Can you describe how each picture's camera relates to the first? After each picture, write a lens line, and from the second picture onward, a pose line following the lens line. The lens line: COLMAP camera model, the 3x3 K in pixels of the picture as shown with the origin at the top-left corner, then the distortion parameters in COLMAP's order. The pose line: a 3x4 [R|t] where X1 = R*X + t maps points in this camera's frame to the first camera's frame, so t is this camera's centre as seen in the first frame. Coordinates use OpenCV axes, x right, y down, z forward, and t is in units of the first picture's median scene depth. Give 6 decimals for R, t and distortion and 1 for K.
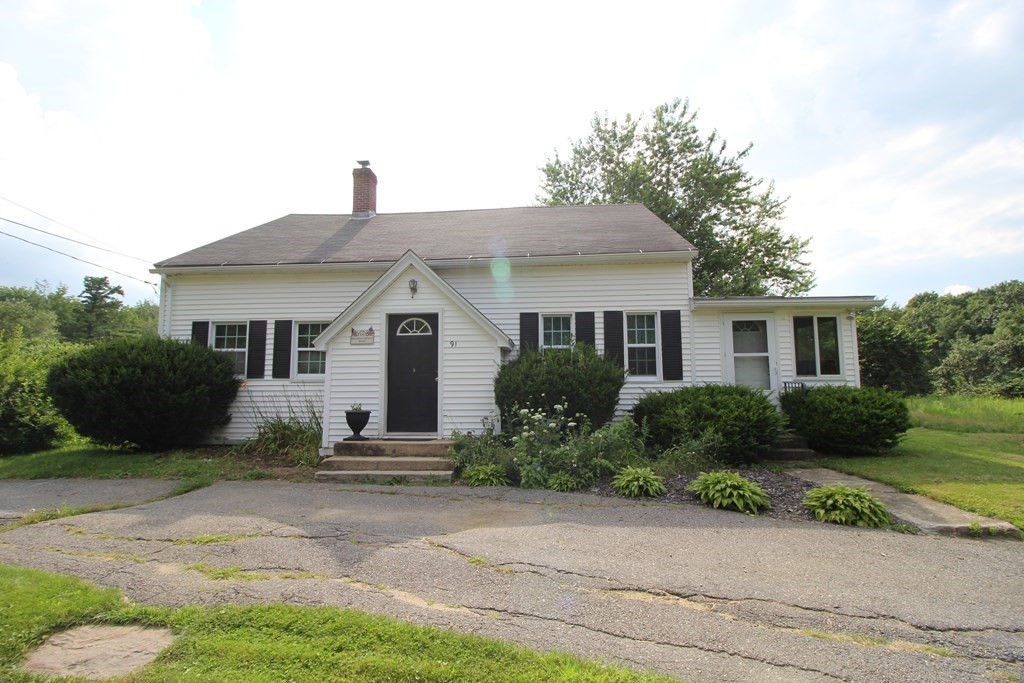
lens RADIAL K [[471.6, 0, 517.7], [0, 471.6, 333.7], [0, 0, 1]] dist [-0.012906, -0.008476]
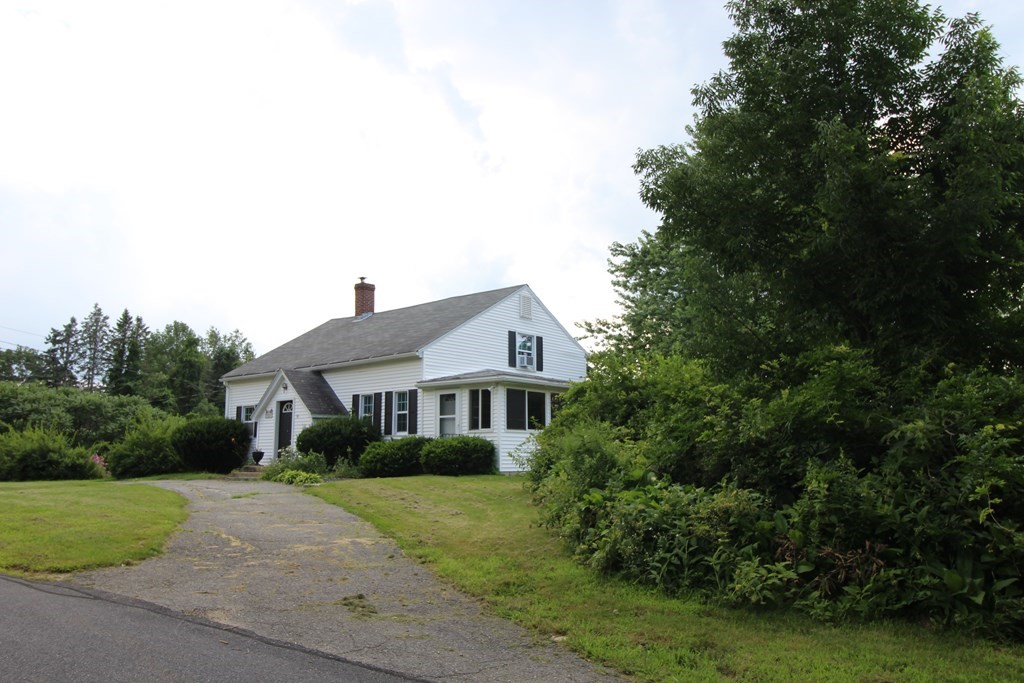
lens RADIAL K [[778.4, 0, 513.5], [0, 778.4, 339.7], [0, 0, 1]] dist [0.015060, -0.003158]
pose [[0.810837, -0.086560, -0.578836, 2.112511], [0.060633, 0.996105, -0.064024, -0.028153], [0.582123, 0.016817, 0.812927, -0.912028]]
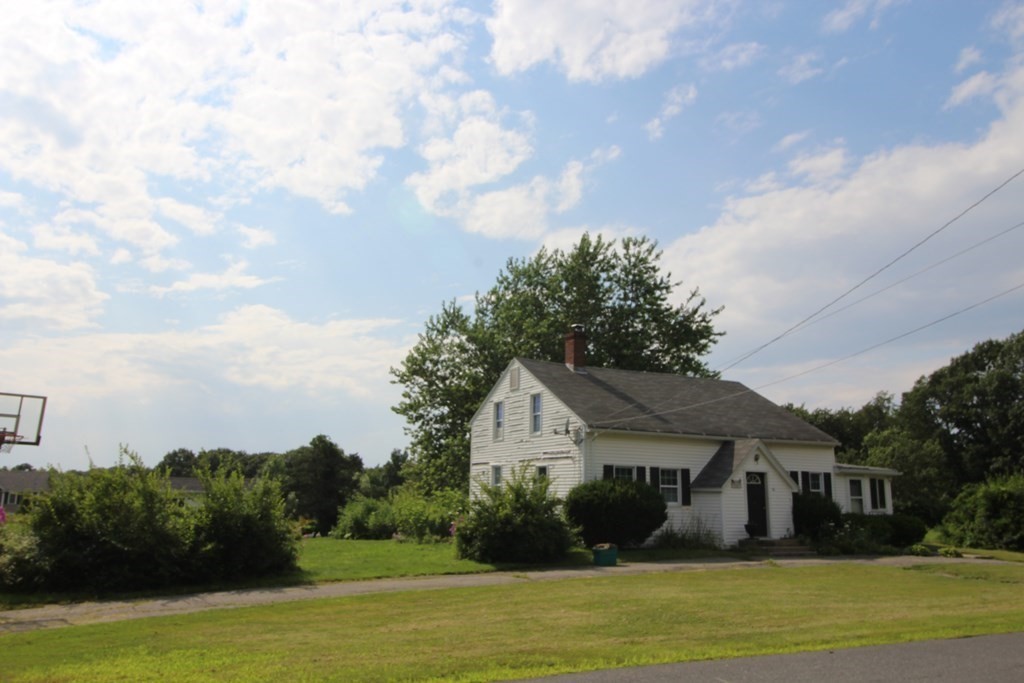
lens RADIAL K [[778.4, 0, 519.9], [0, 778.4, 342.9], [0, 0, 1]] dist [0.015060, -0.003158]
pose [[0.851845, 0.122776, 0.509201, -2.405805], [-0.074112, 0.990612, -0.114869, -0.113688], [-0.518524, 0.060112, 0.852948, -1.078984]]
